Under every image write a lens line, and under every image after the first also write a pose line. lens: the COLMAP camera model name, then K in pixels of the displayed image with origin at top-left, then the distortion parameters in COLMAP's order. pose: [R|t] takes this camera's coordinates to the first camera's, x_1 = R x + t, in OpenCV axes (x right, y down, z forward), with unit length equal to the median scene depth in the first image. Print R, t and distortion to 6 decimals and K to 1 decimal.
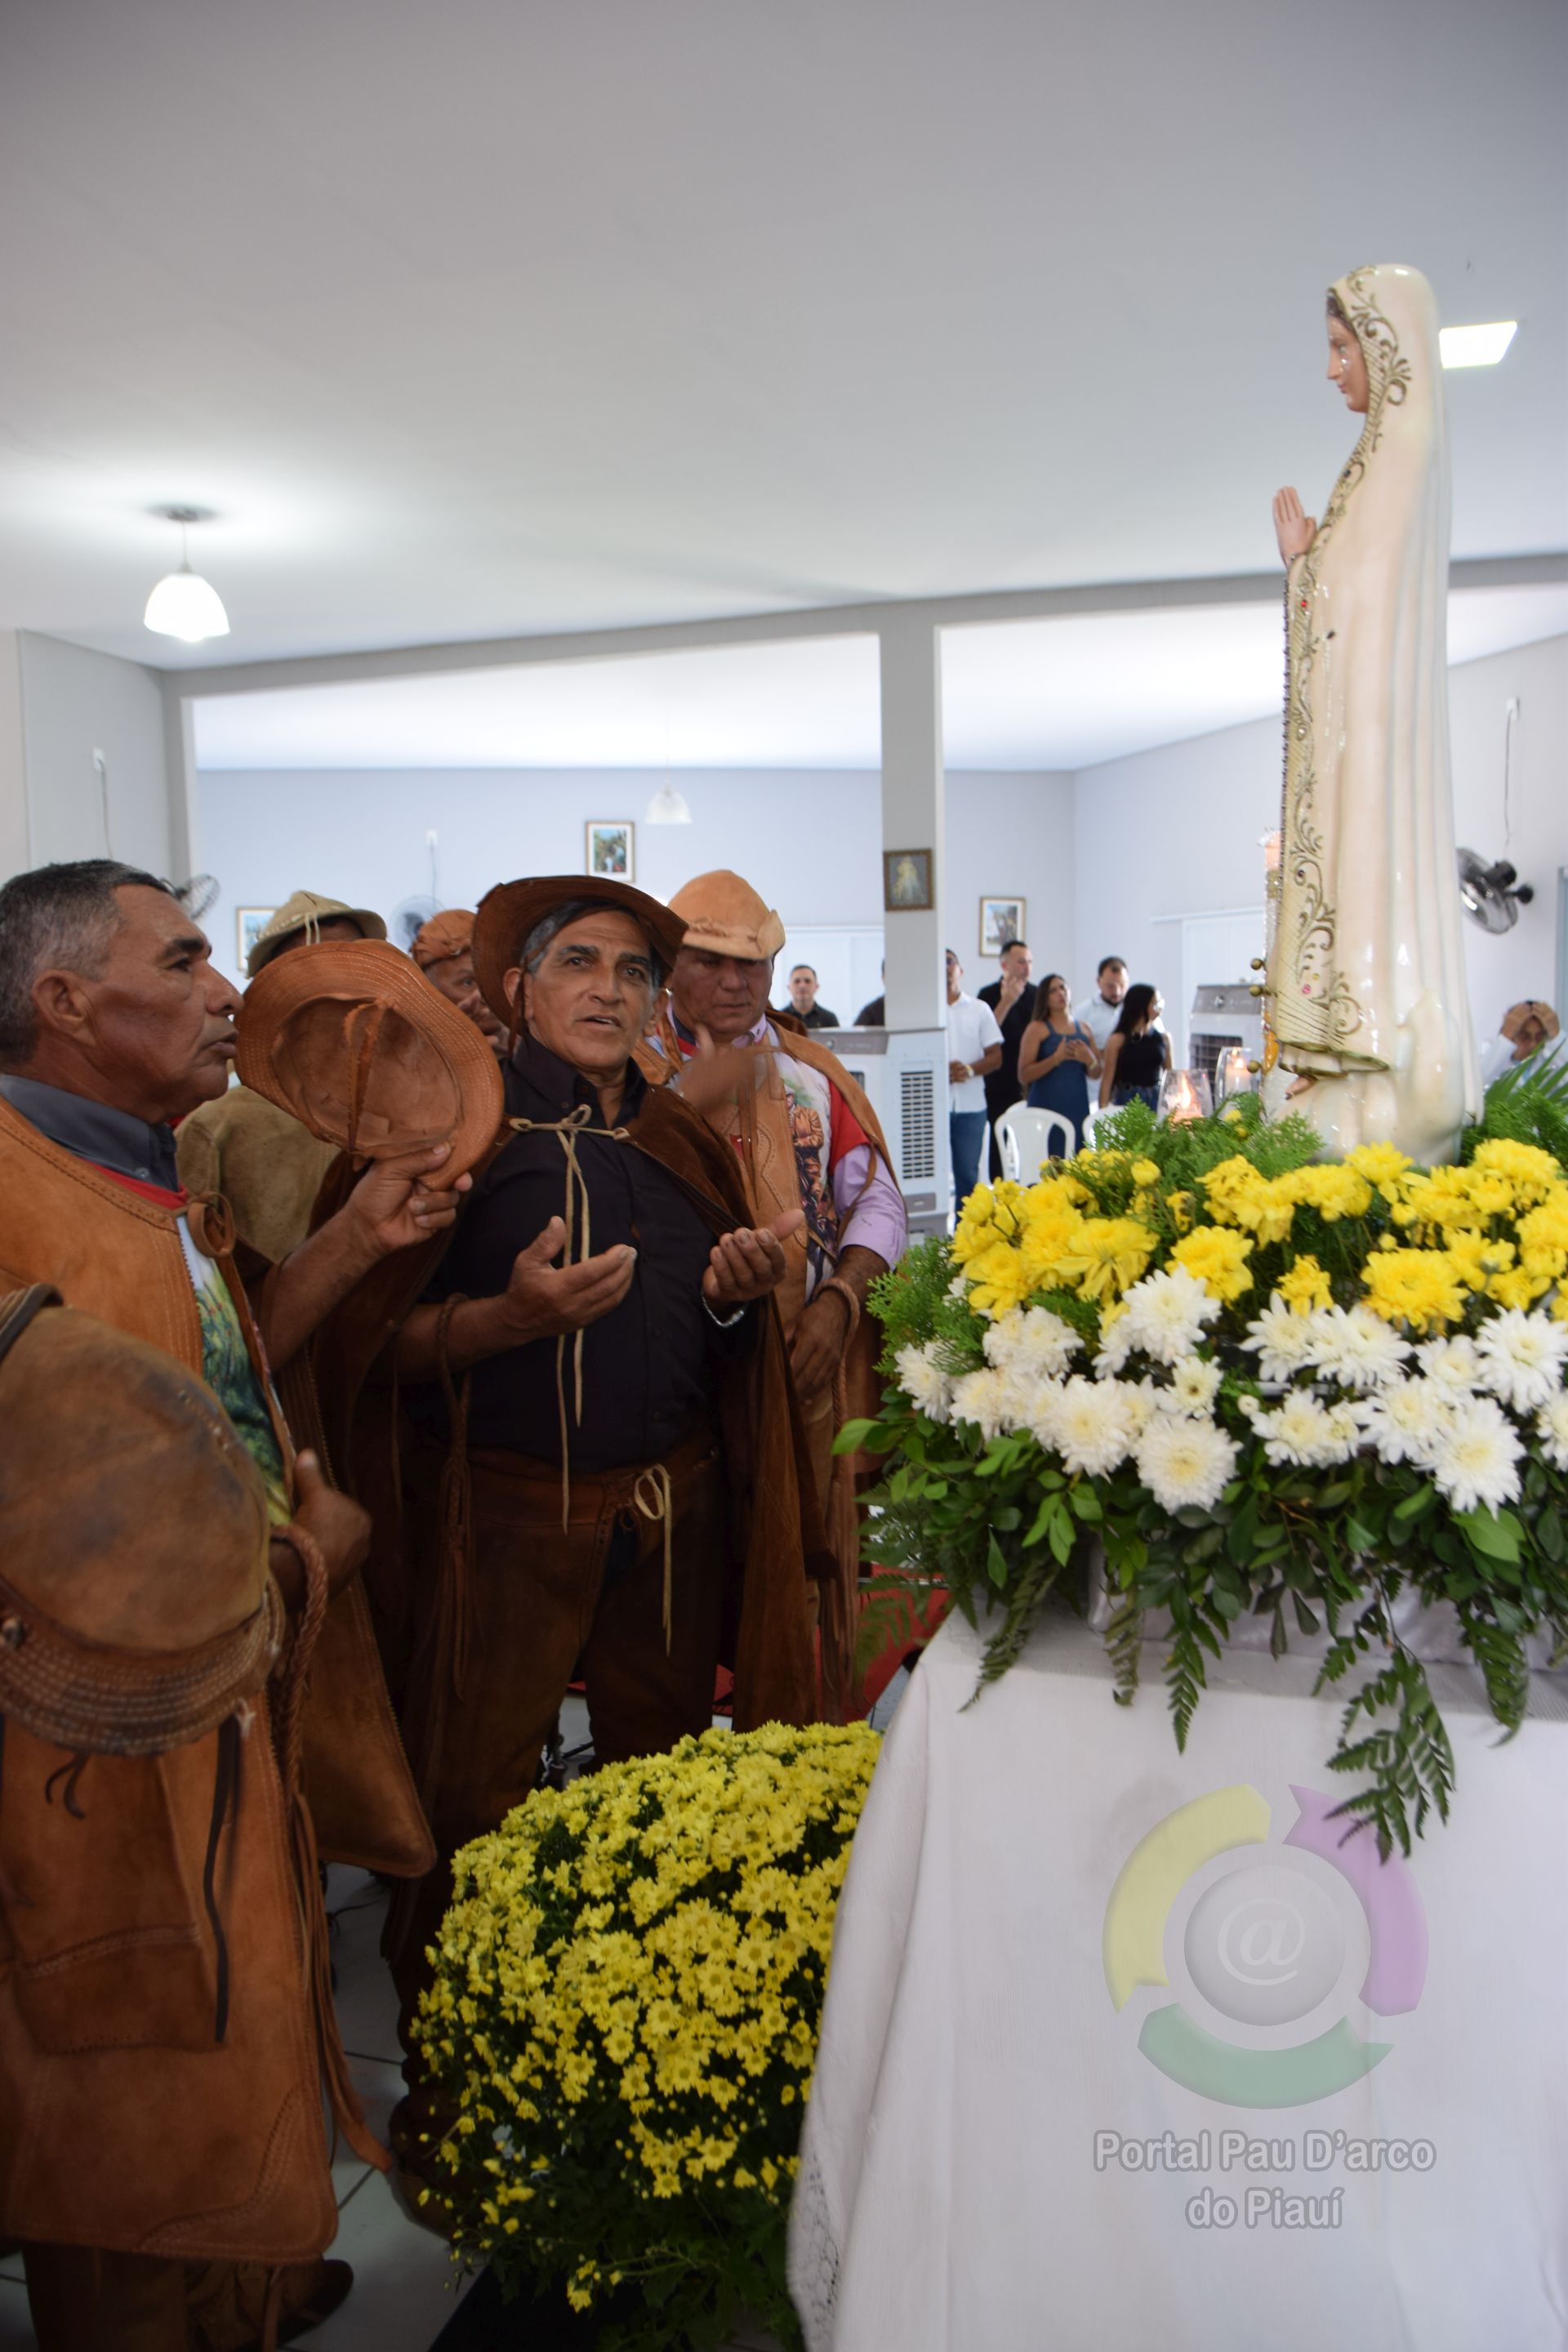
lens RADIAL K [[1738.8, 0, 802.4], [0, 1738.8, 1204.9], [0, 0, 1]] dist [-0.124435, 0.099711]
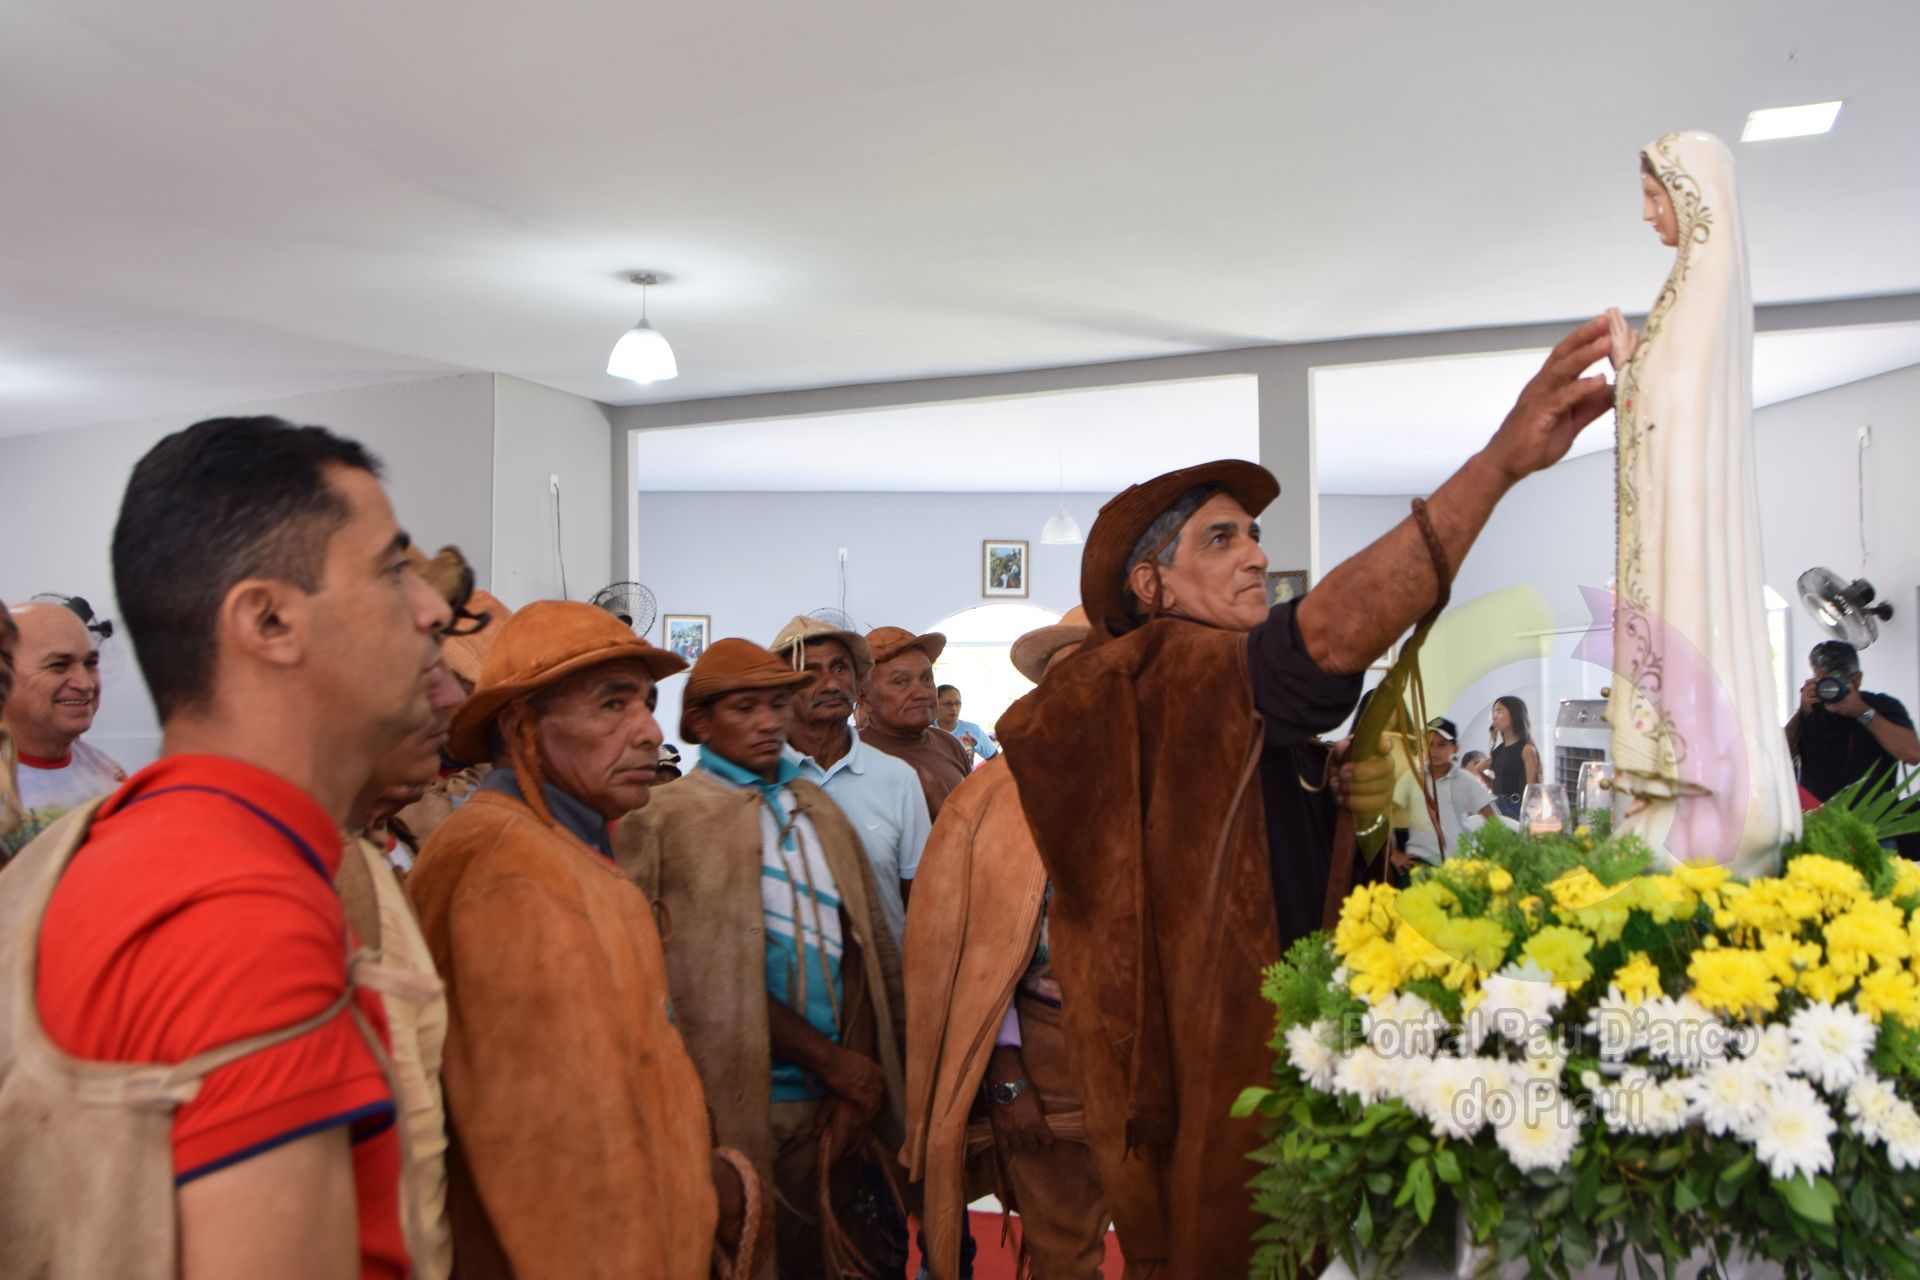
lens RADIAL K [[1662.2, 0, 985.5], [0, 1662.2, 636.4], [0, 0, 1]] dist [-0.133340, 0.112973]
pose [[0.993112, 0.008531, -0.116856, -0.022664], [-0.026853, 0.987371, -0.156134, 0.001114], [0.114048, 0.158196, 0.980799, -0.168833]]
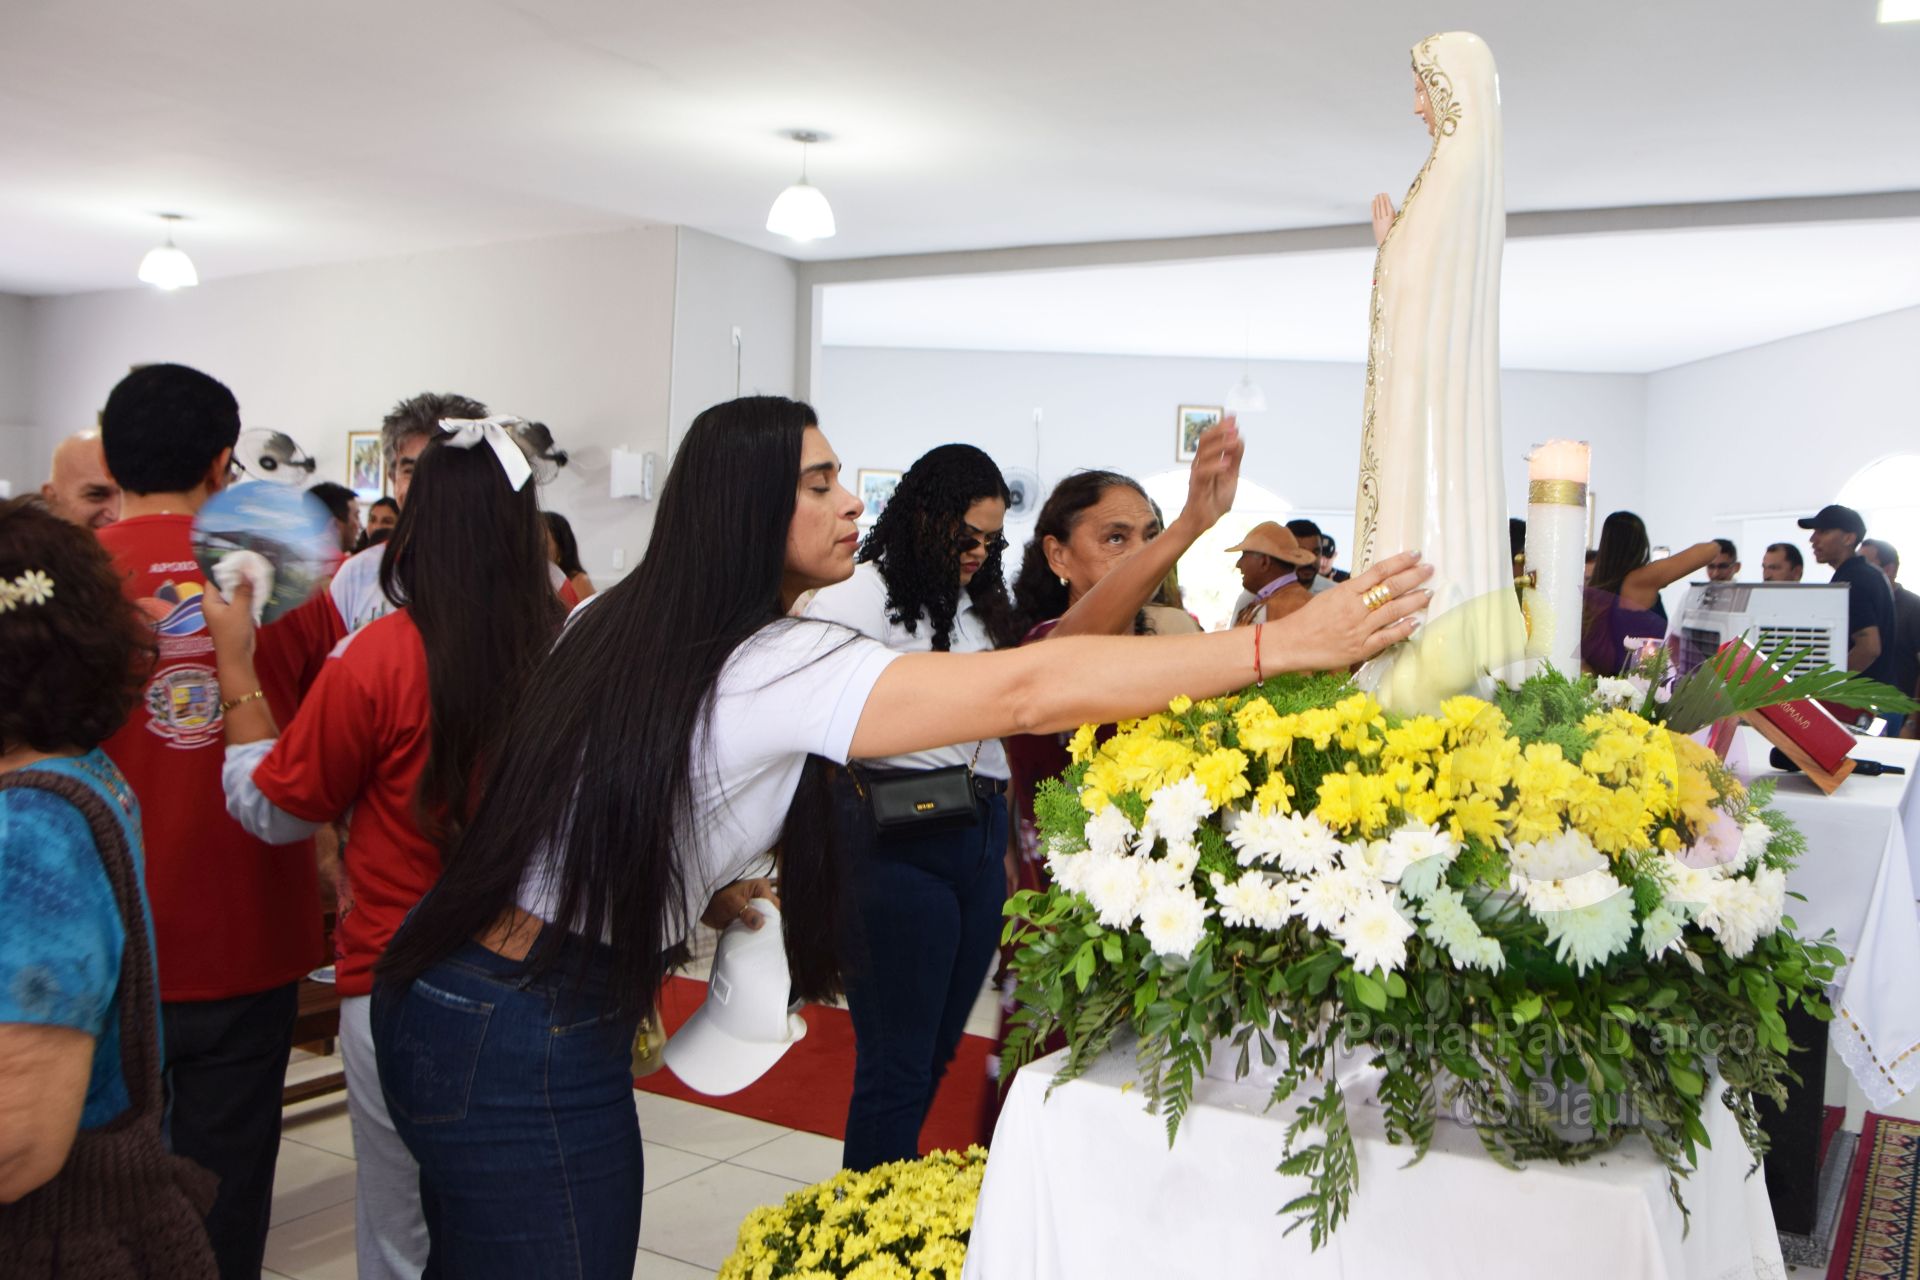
lens RADIAL K [[1692.1, 0, 1122.6], [0, 1692.1, 554.9], [0, 0, 1]] dist [-0.151079, 0.139394]
pose [[0.982877, 0.047878, -0.177933, 0.371965], [-0.070432, 0.989943, -0.122684, 0.029161], [0.170270, 0.133115, 0.976365, -0.291654]]
